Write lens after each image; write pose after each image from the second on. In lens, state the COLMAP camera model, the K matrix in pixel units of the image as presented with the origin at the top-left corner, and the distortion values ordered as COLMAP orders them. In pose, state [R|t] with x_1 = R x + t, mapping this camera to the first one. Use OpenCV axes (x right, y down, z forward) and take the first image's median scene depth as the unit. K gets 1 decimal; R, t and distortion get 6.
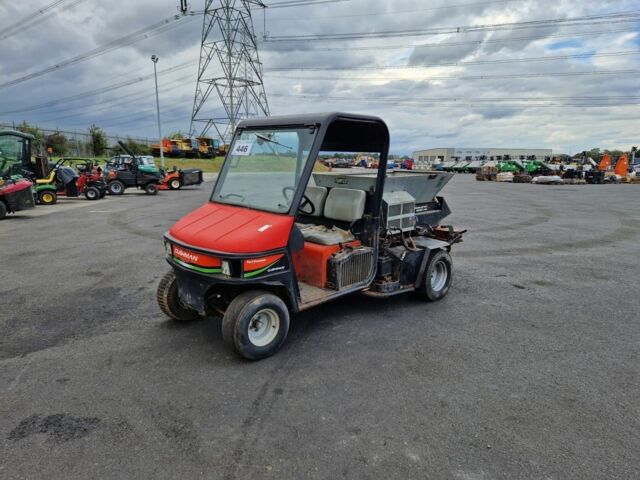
lens RADIAL K [[418.5, 0, 315.7], [0, 418.5, 255.7], [0, 0, 1]] dist [0.040804, -0.015510]
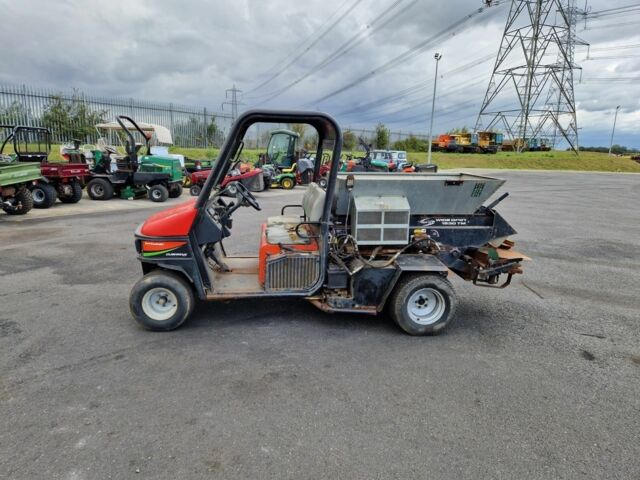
lens RADIAL K [[418.5, 0, 314.6], [0, 418.5, 244.3], [0, 0, 1]] dist [0.040804, -0.015510]
pose [[0.787231, 0.149143, -0.598350, 0.635028], [-0.157096, 0.986802, 0.039280, -0.071226], [0.596312, 0.063075, 0.800271, 0.243590]]
